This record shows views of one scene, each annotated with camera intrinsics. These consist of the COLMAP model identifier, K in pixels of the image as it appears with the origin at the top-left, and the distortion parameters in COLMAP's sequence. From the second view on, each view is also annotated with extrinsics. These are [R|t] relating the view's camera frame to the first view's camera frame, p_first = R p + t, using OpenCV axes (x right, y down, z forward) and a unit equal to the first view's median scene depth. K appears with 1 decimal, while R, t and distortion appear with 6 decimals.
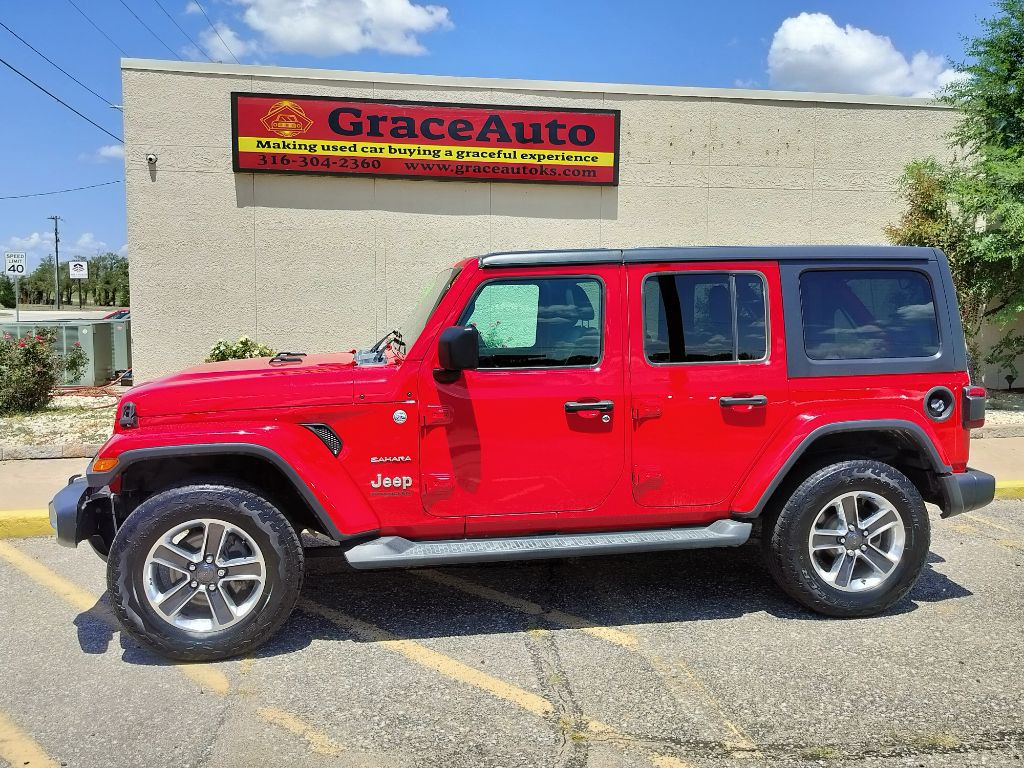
lens RADIAL K [[913.8, 0, 513.1], [0, 913.8, 384.4], [0, 0, 1]] dist [0.090842, -0.143171]
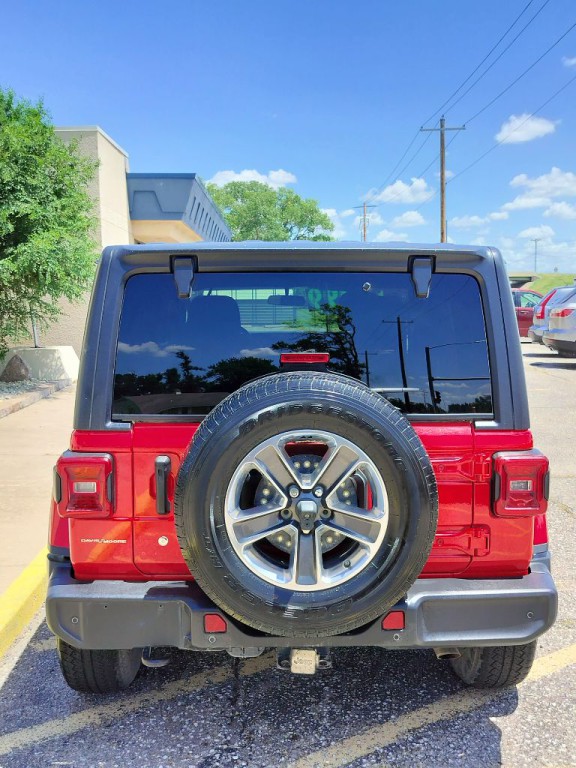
lens RADIAL K [[833.5, 0, 286.2], [0, 833.5, 380.0], [0, 0, 1]] dist [0.123999, -0.250202]
pose [[0.143370, -0.109904, 0.983548, -0.356132], [0.102838, 0.990089, 0.095645, -0.045368], [-0.984312, 0.087434, 0.153251, 0.393808]]
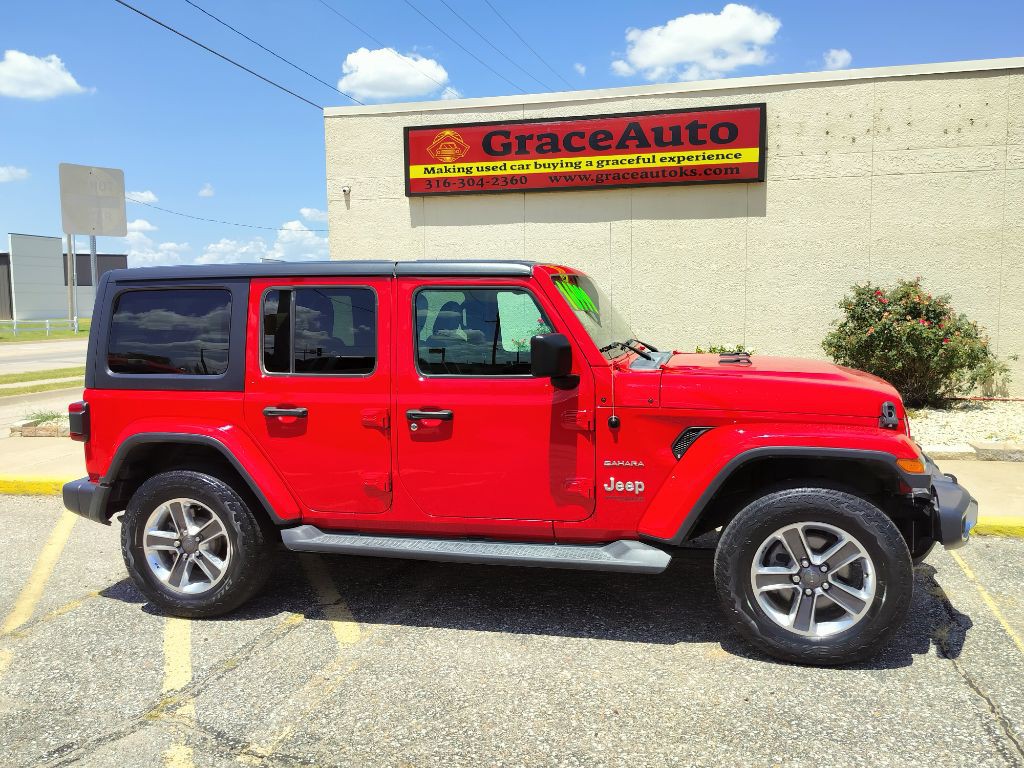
lens RADIAL K [[852.5, 0, 512.7], [0, 852.5, 382.4], [0, 0, 1]] dist [0.094268, -0.163593]
pose [[0.914310, 0.019411, -0.404551, 0.254872], [-0.017525, 0.999811, 0.008364, -0.008429], [0.404637, -0.000557, 0.914477, 0.069692]]
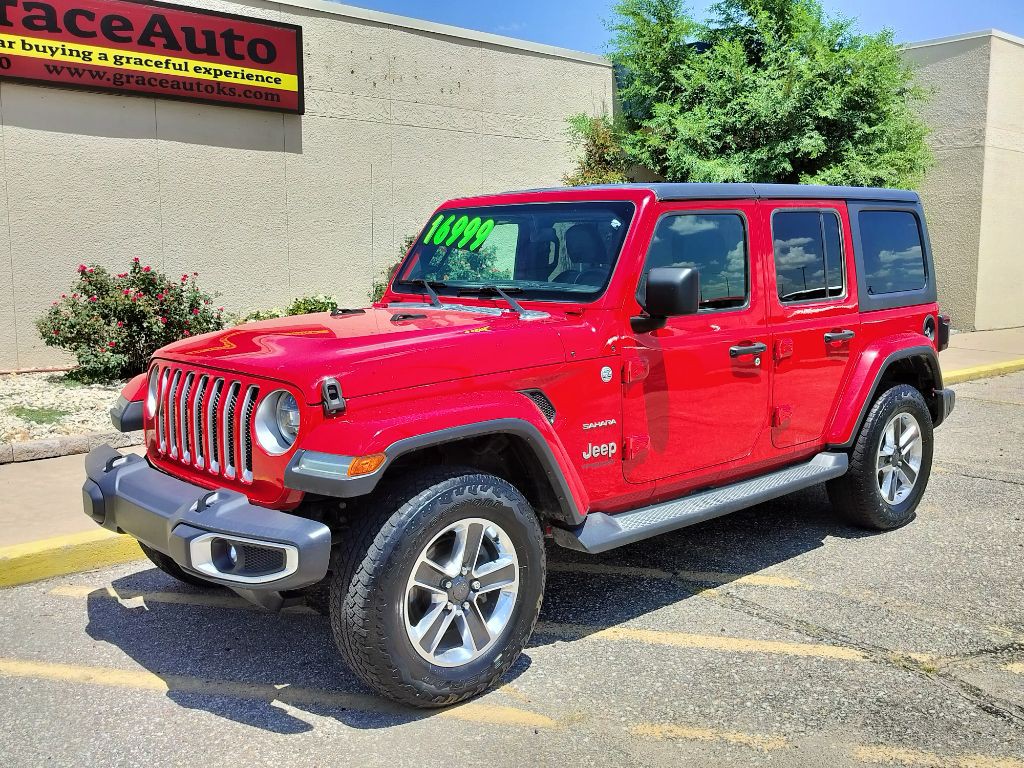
lens RADIAL K [[996.8, 0, 508.5], [0, 996.8, 382.0], [0, 0, 1]] dist [0.080370, -0.140959]
pose [[0.843212, -0.076329, 0.532135, -0.259599], [0.055804, 0.996949, 0.054575, -0.005055], [-0.534677, -0.016323, 0.844899, 0.093985]]
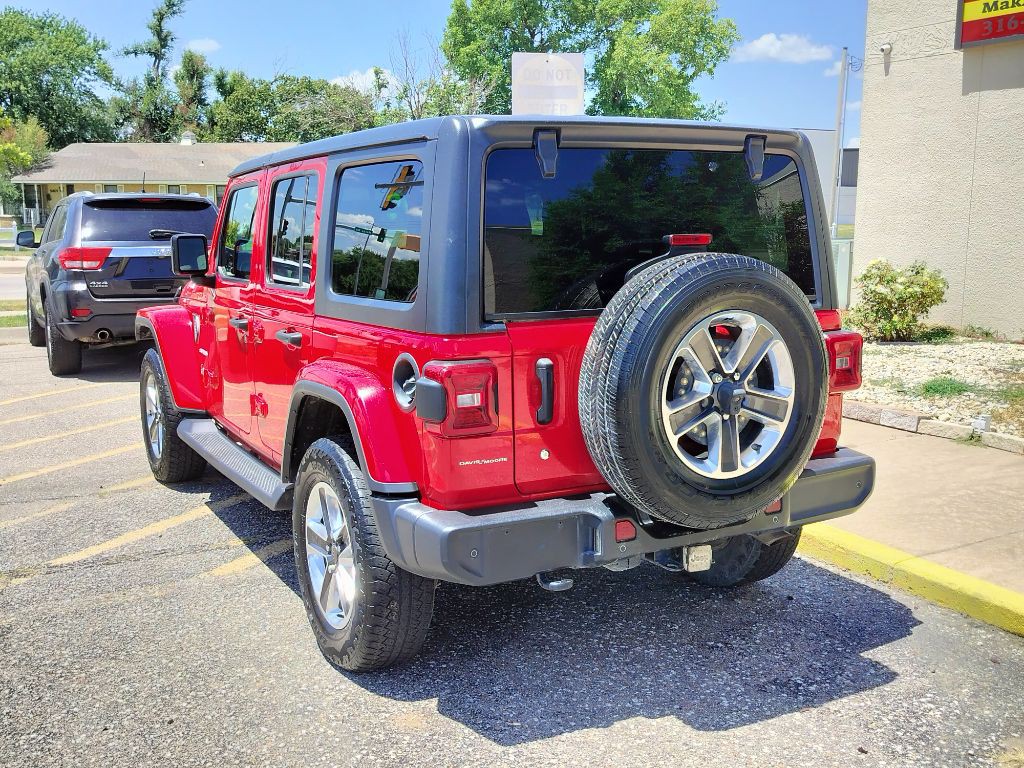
lens RADIAL K [[1054.2, 0, 514.1], [0, 1054.2, 382.0], [0, 0, 1]] dist [0.107758, -0.195639]
pose [[0.332671, 0.144064, -0.931974, 0.457778], [-0.085875, 0.988784, 0.122192, -0.028249], [0.939125, 0.039384, 0.341312, 0.337643]]
